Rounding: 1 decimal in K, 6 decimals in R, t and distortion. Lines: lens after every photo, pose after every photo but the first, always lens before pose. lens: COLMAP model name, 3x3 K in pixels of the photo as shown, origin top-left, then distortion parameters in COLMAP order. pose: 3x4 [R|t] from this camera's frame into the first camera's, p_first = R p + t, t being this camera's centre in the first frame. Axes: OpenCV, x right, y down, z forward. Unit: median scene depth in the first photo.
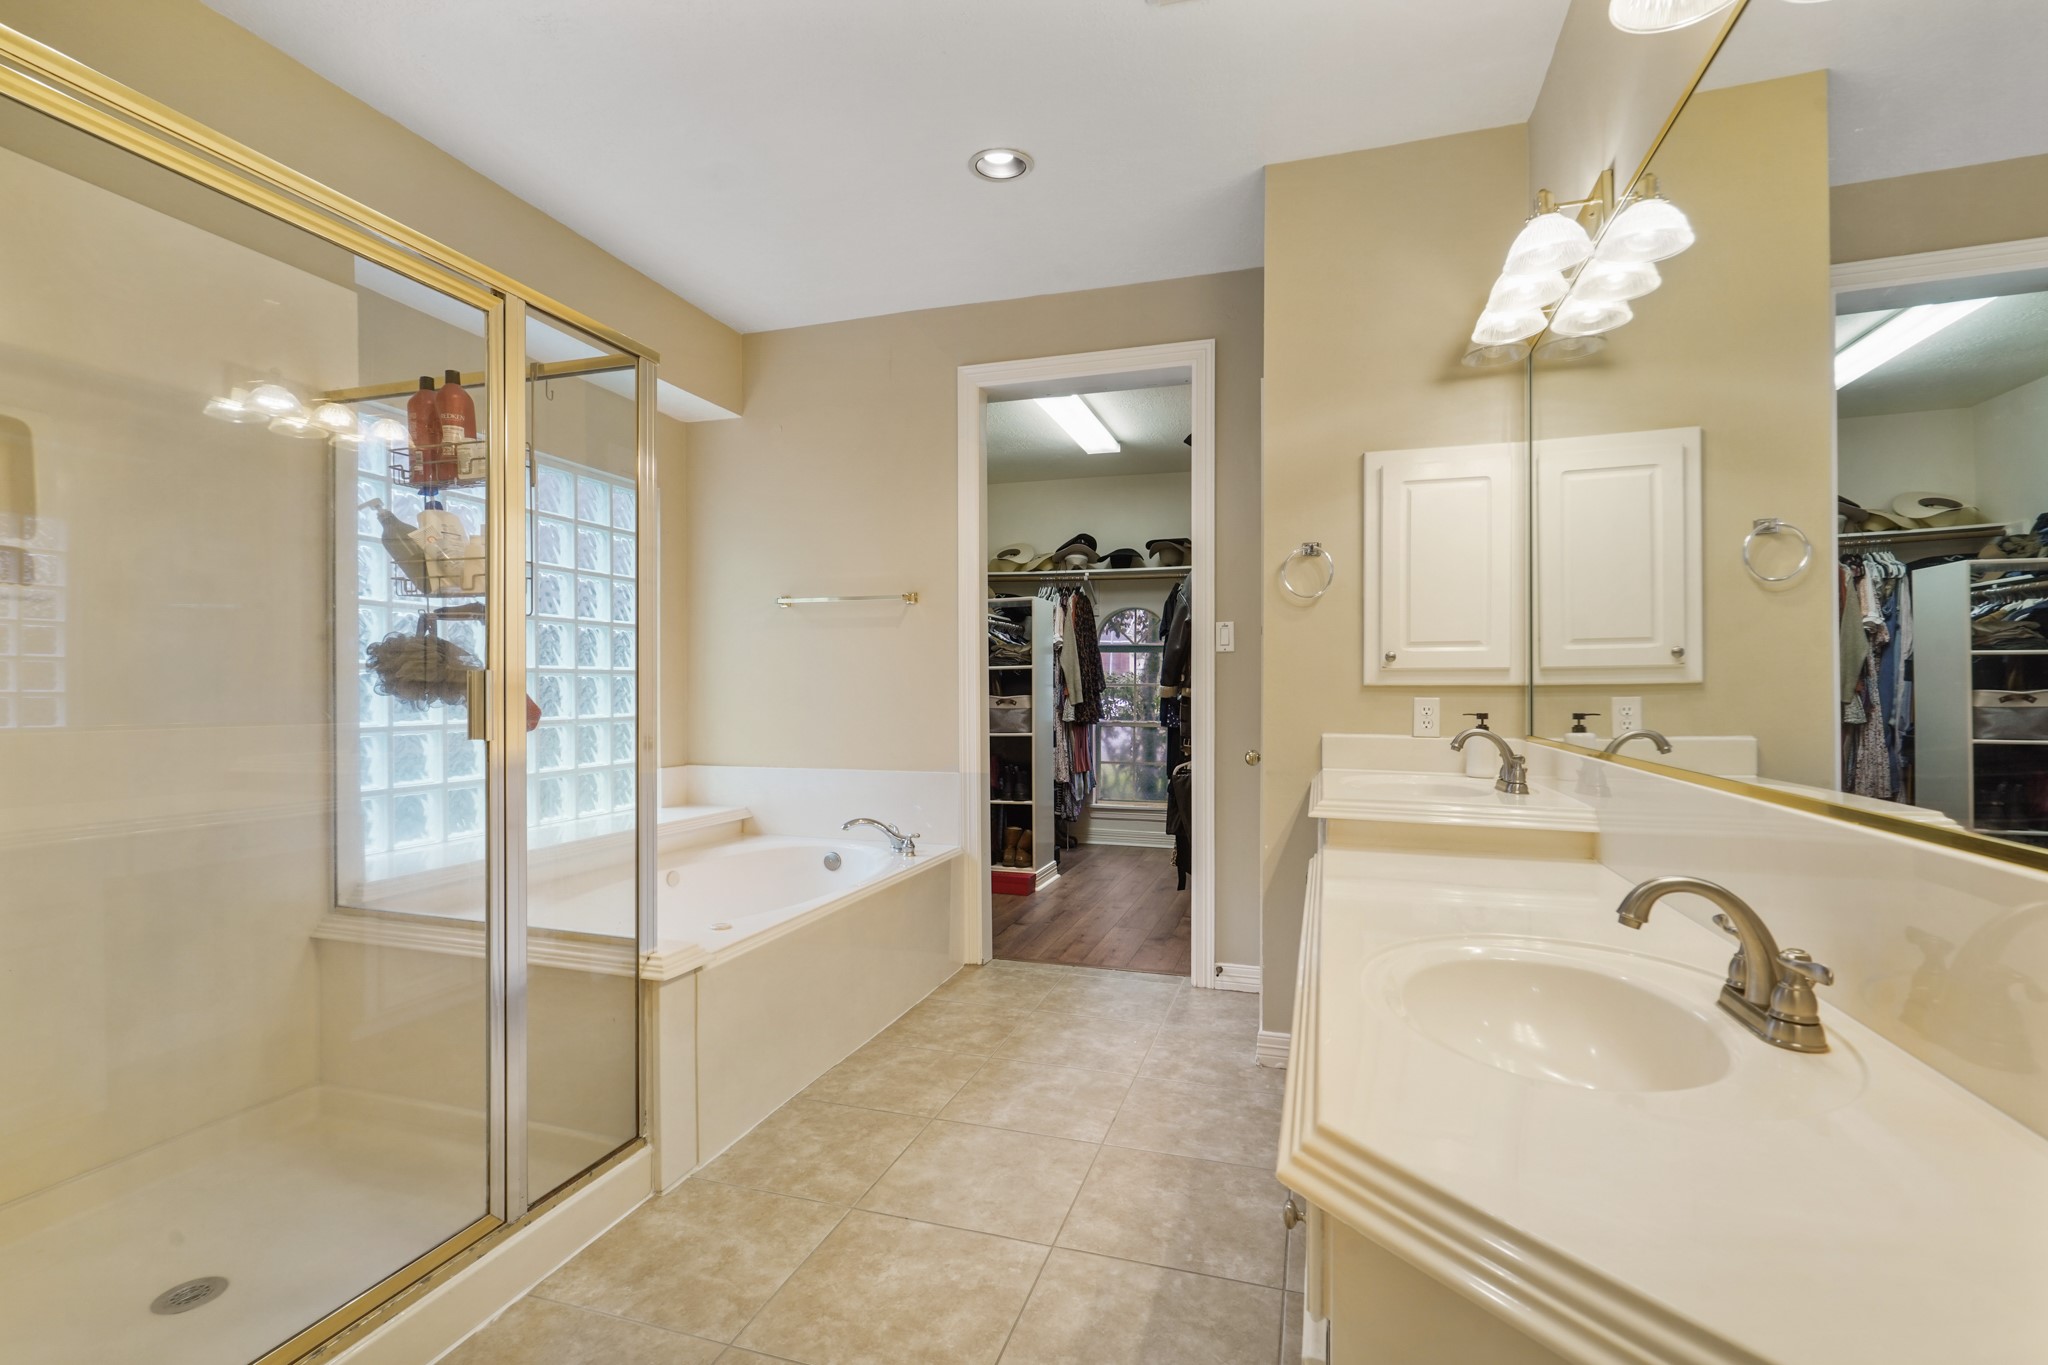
lens RADIAL K [[950.5, 0, 1022.2], [0, 950.5, 684.1], [0, 0, 1]] dist [-0.000354, -0.000817]
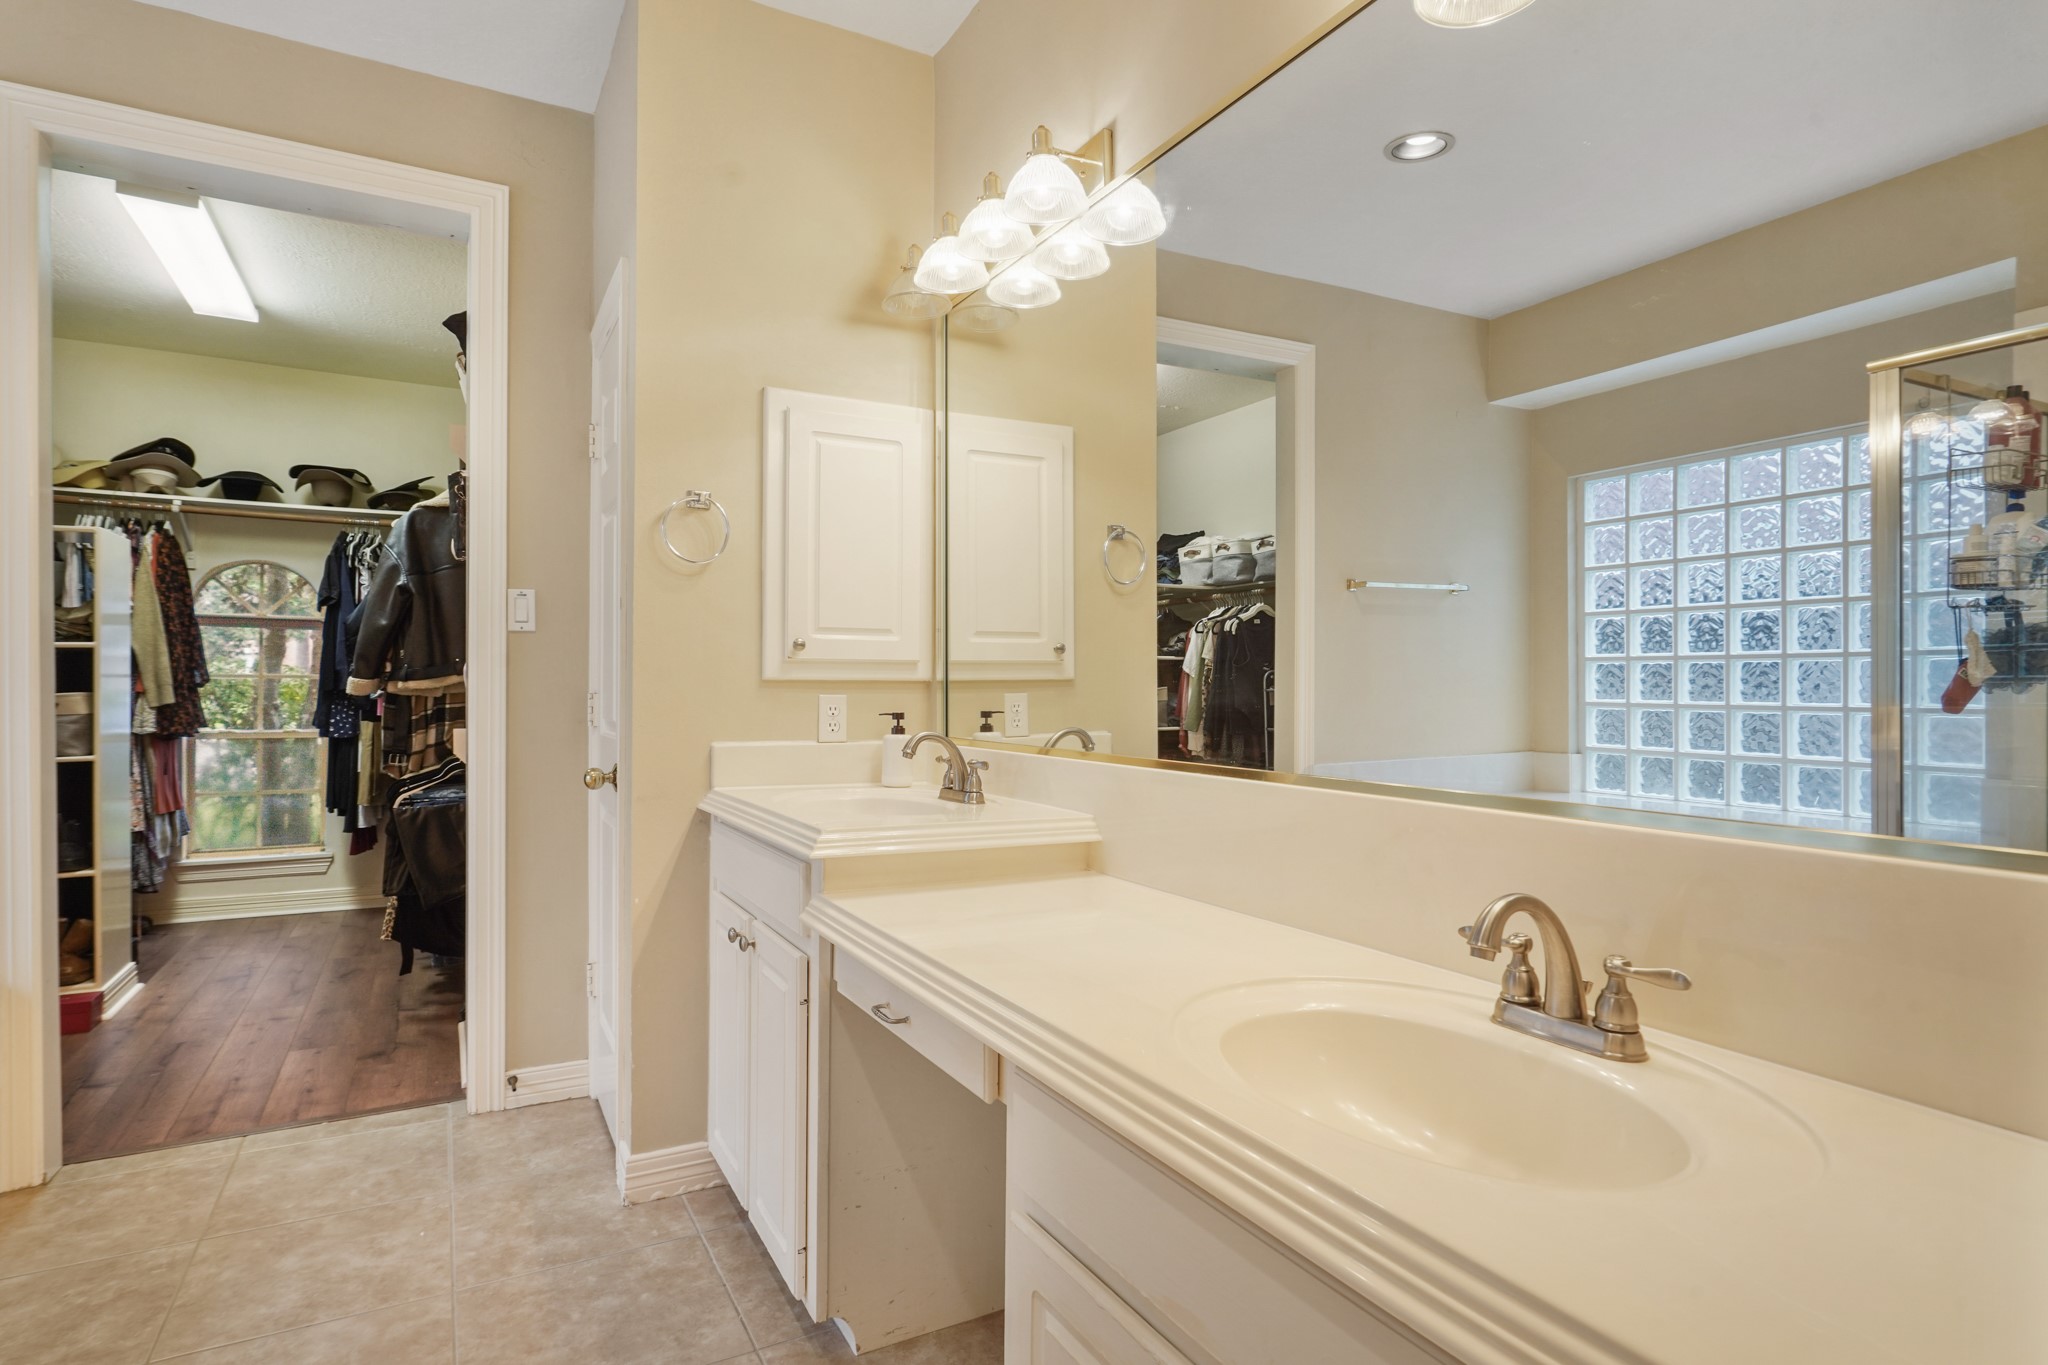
lens RADIAL K [[1064.4, 0, 1031.1], [0, 1064.4, 677.8], [0, 0, 1]] dist [0.001963, -0.000634]
pose [[0.693426, 0.007344, 0.720491, -0.101894], [-0.007563, 0.999967, -0.002914, 0.000446], [-0.720489, -0.003428, 0.693458, 0.180230]]
